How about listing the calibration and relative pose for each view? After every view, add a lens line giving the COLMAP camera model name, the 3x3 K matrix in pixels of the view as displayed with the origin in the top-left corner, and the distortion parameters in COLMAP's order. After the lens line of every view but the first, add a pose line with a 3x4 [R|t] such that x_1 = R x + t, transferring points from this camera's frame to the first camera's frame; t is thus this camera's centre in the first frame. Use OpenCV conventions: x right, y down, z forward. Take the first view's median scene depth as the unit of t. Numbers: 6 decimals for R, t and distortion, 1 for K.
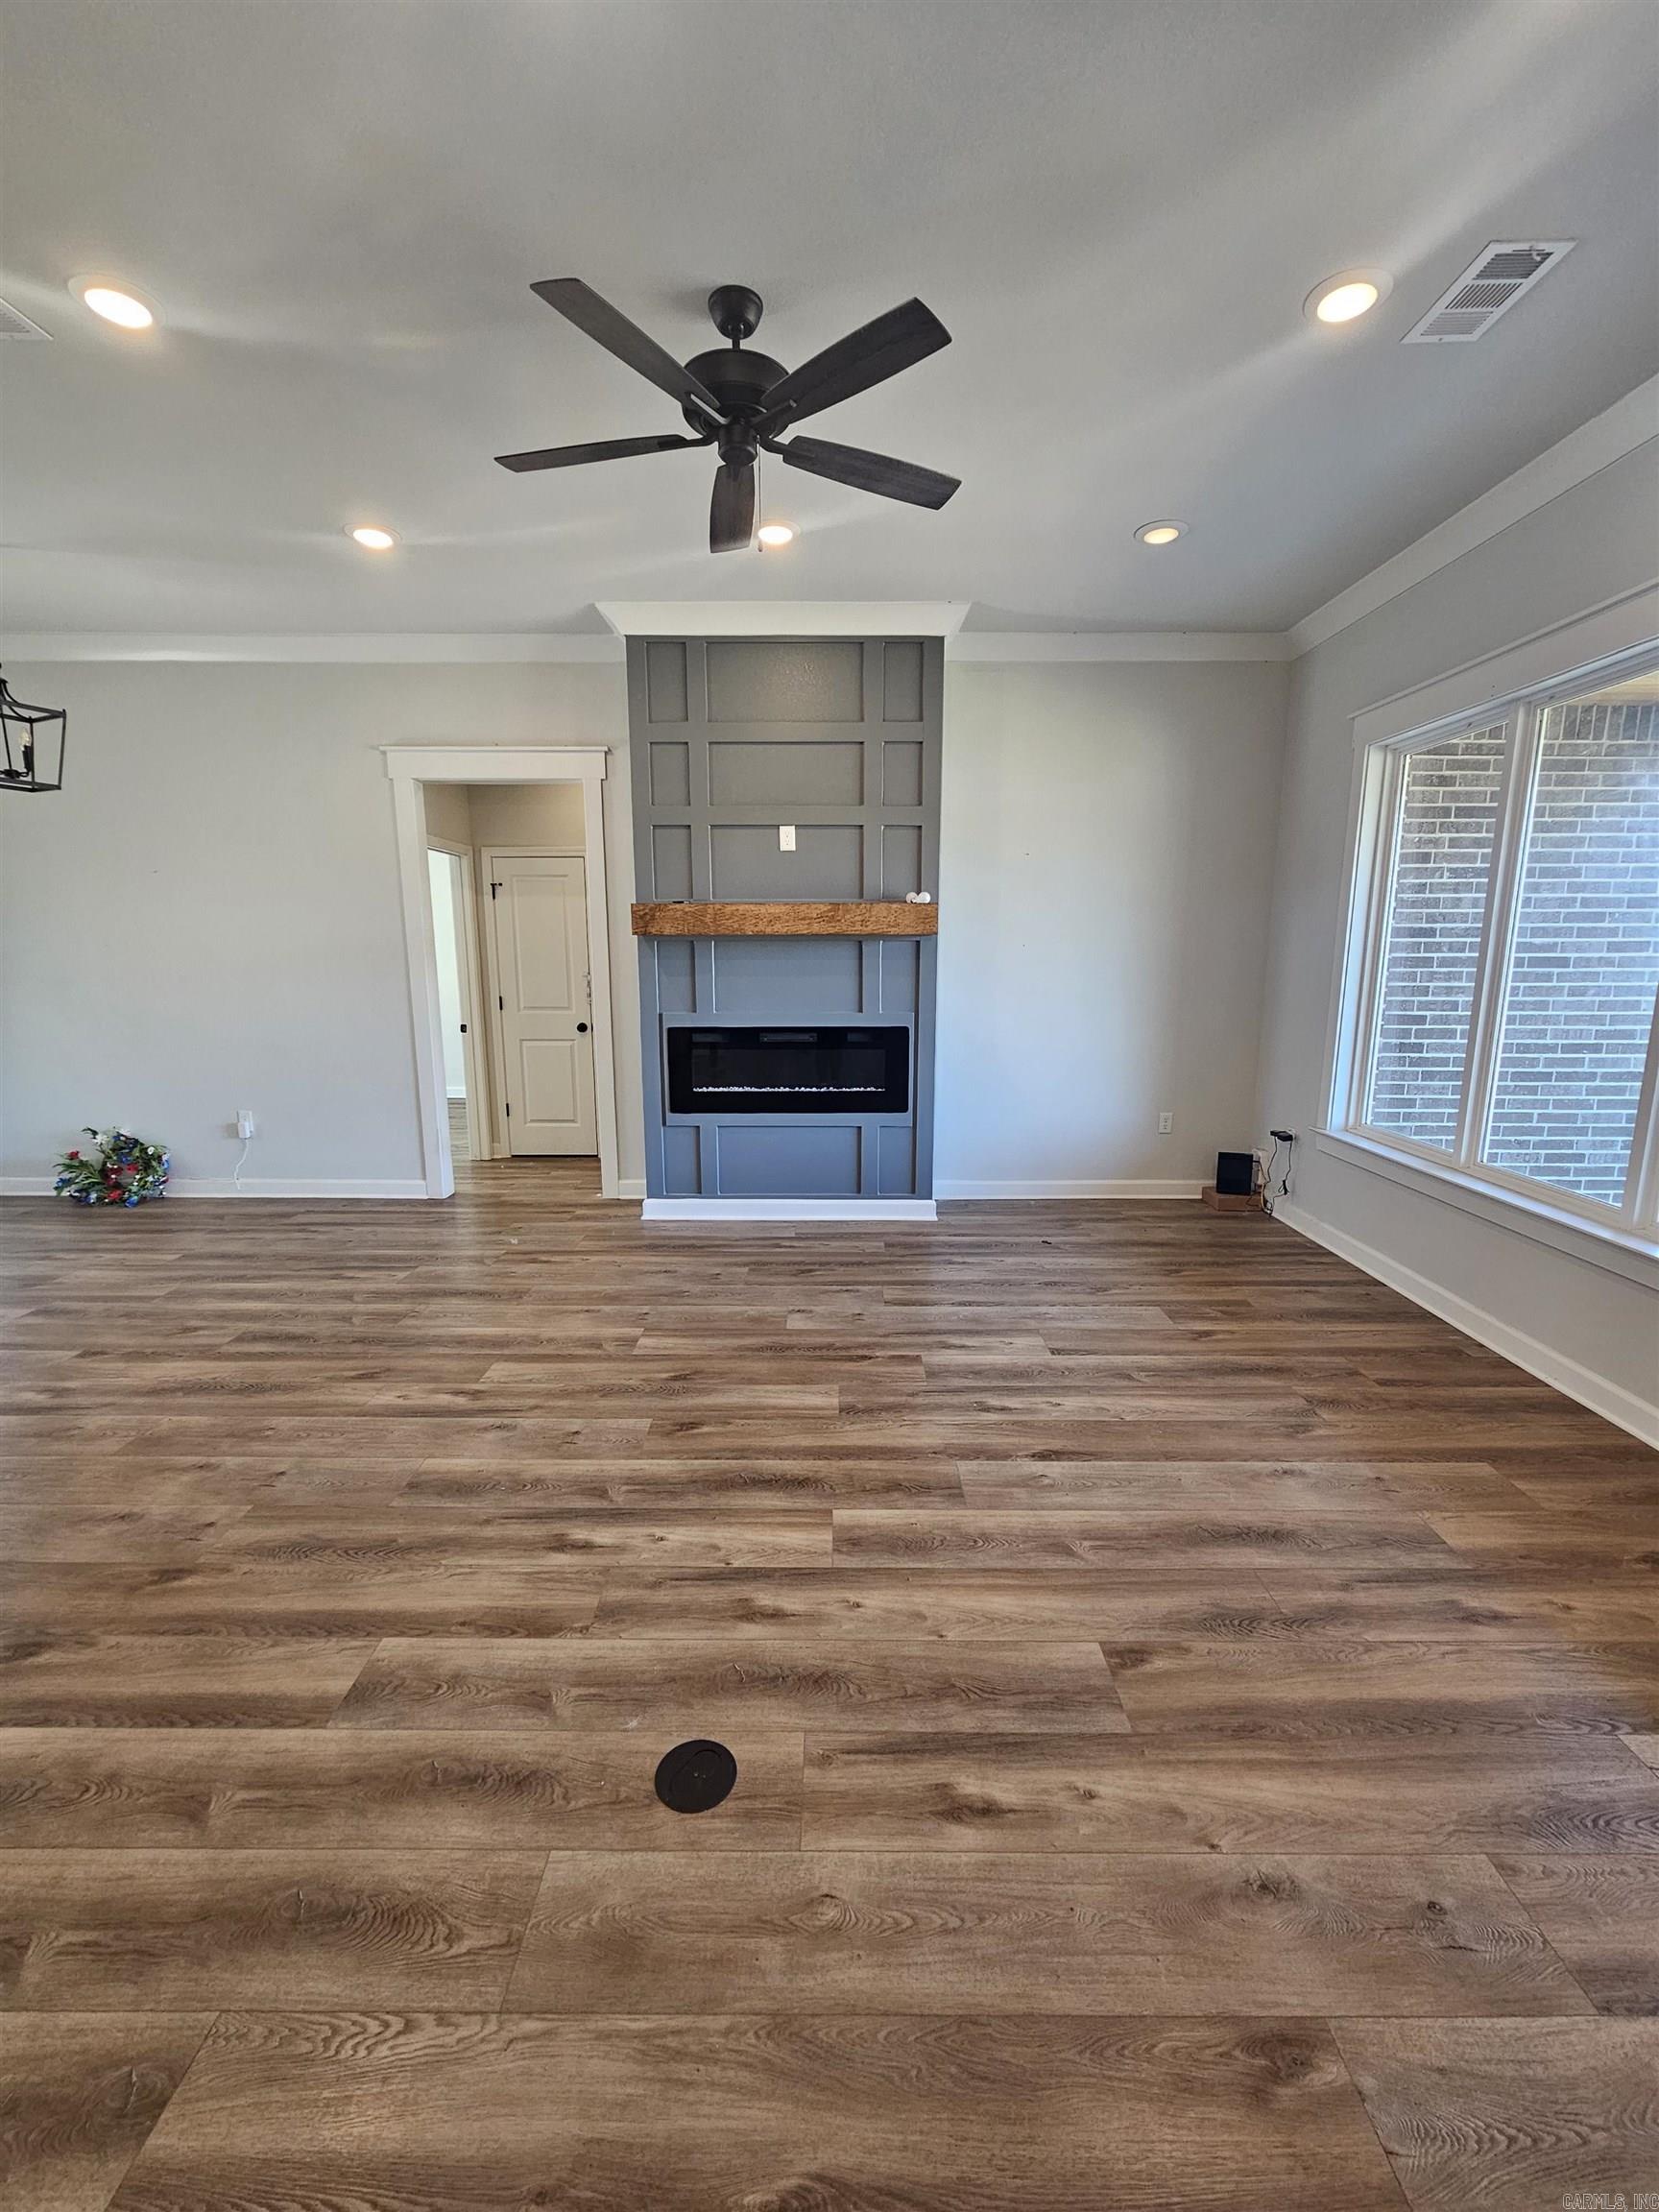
lens RADIAL K [[907.4, 0, 834.2], [0, 907.4, 1109.6], [0, 0, 1]] dist [-0.004573, 0.002766]
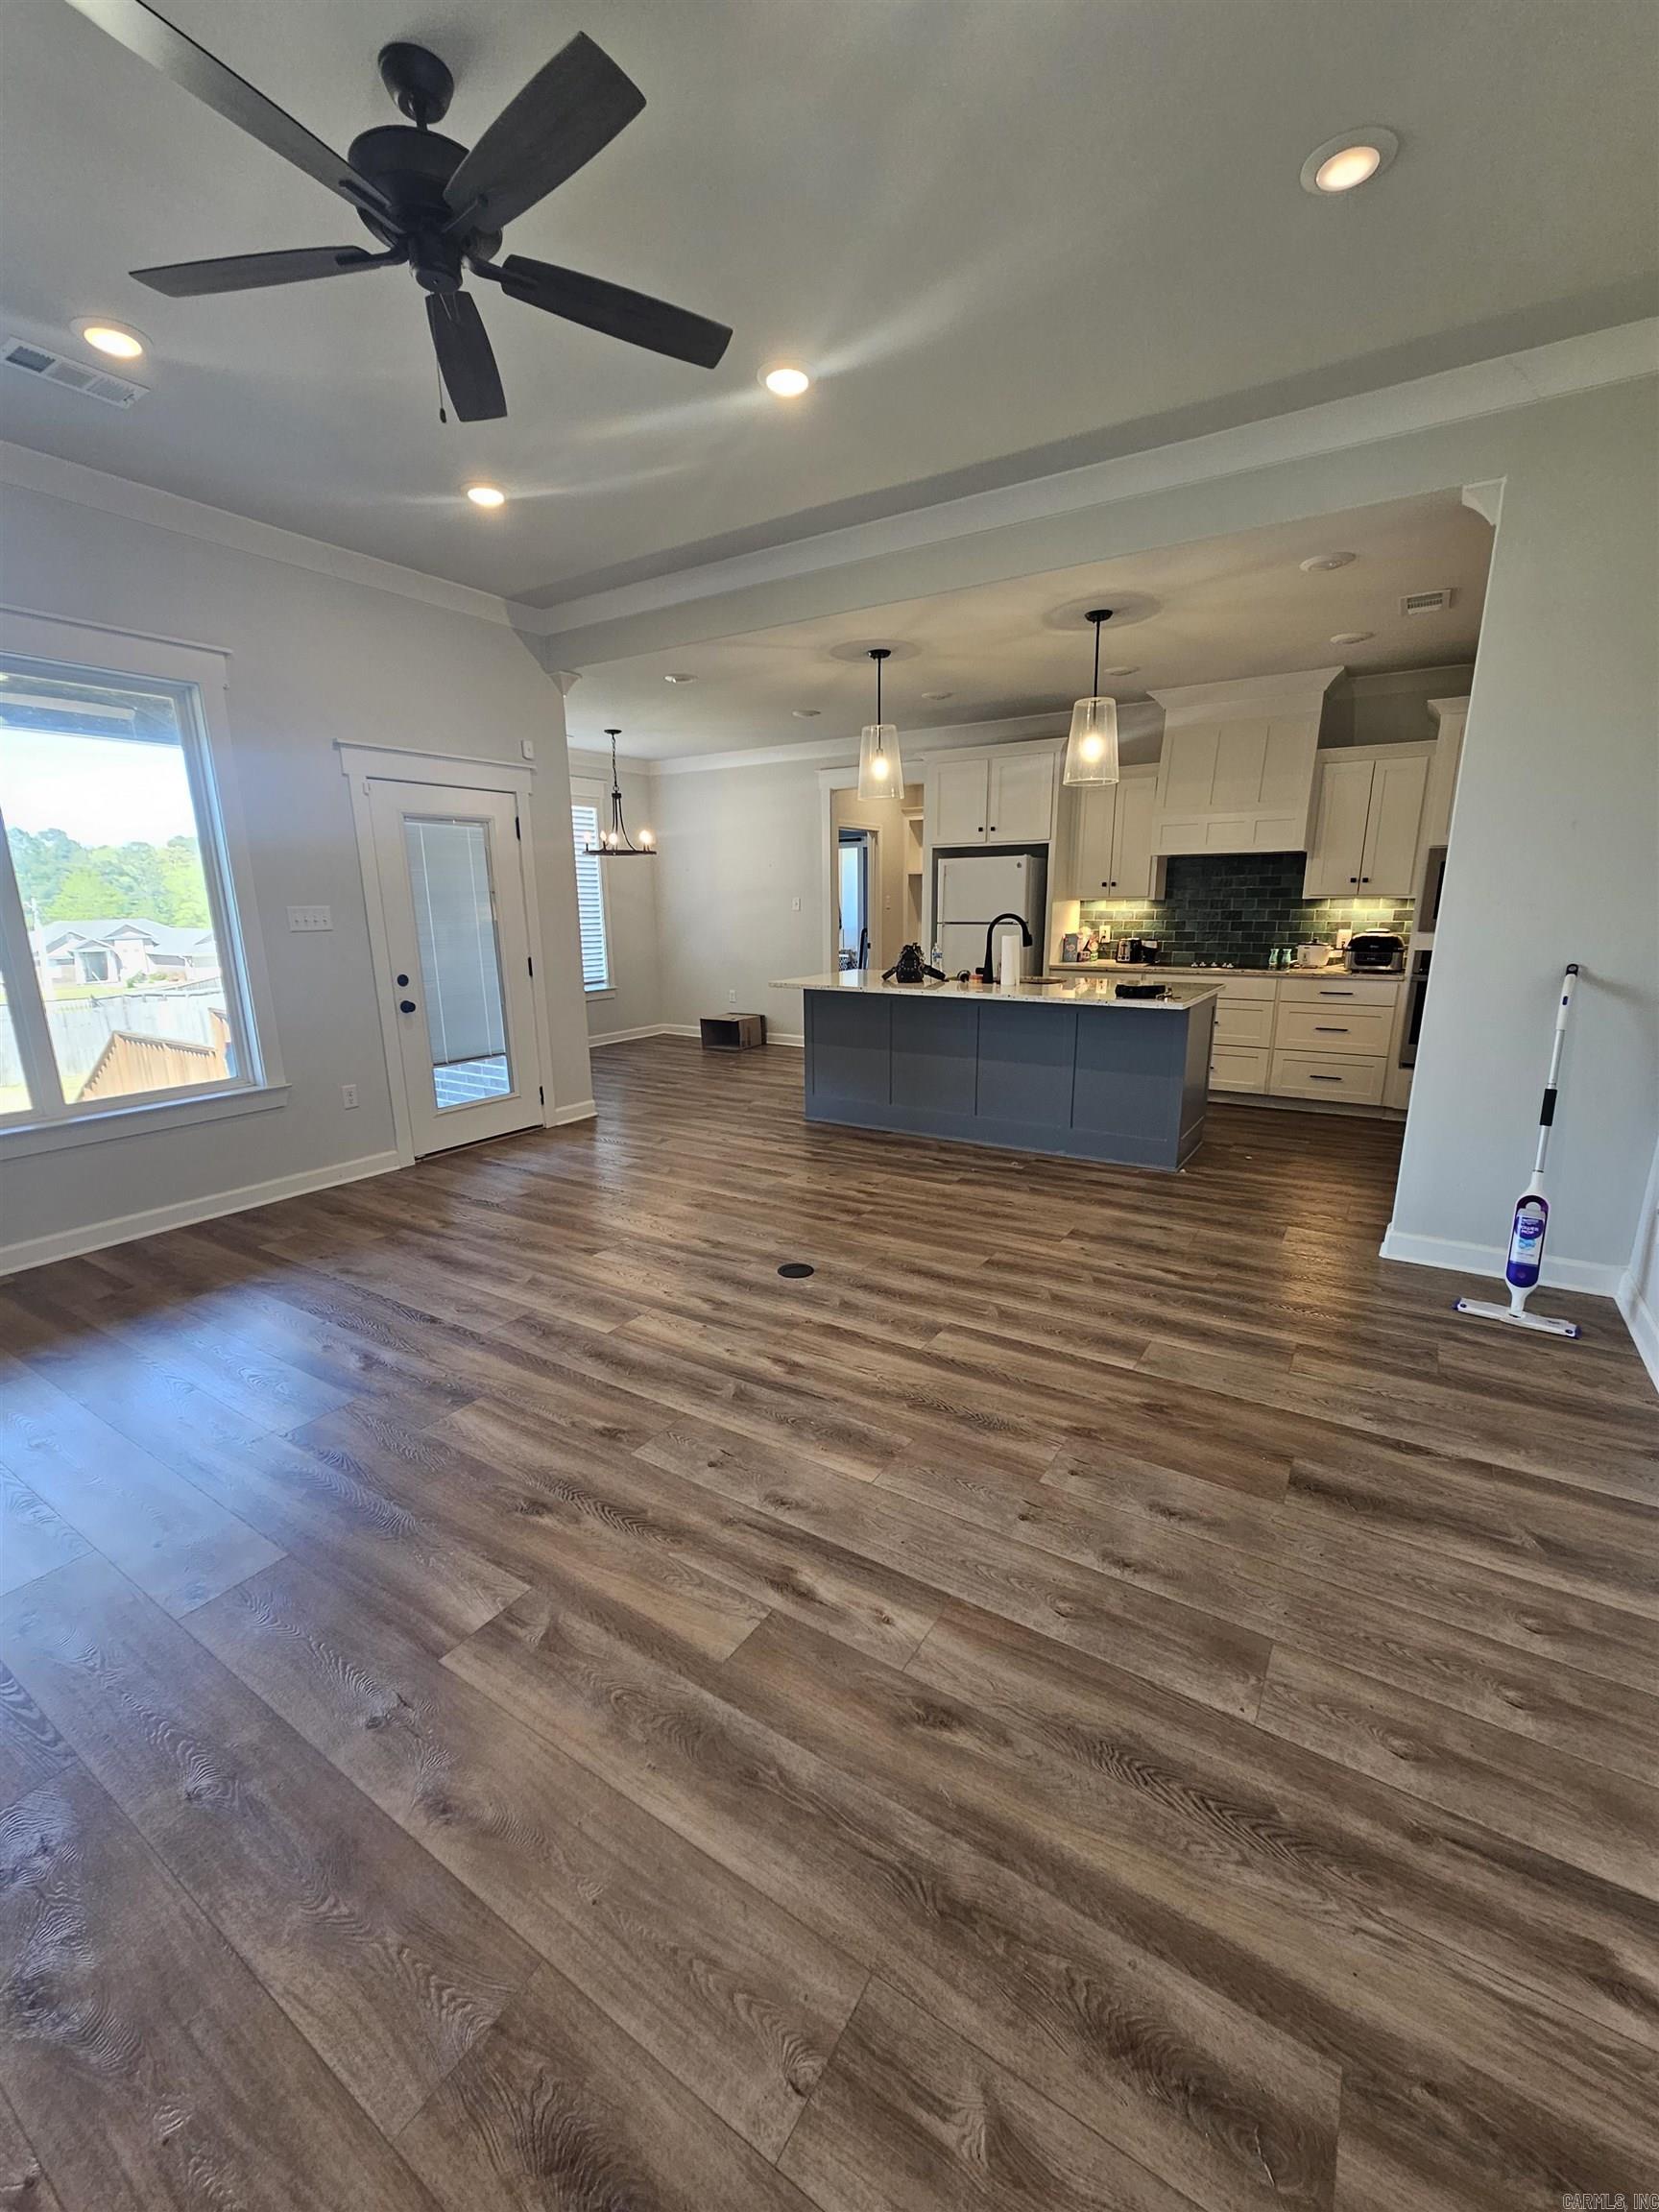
lens RADIAL K [[907.4, 0, 830.4], [0, 907.4, 1120.3], [0, 0, 1]] dist [-0.004573, 0.002766]
pose [[-0.842942, -0.120718, 0.524286, -0.948506], [0.103739, 0.919743, 0.378563, -0.307380], [-0.527908, 0.373496, -0.762767, 1.773154]]
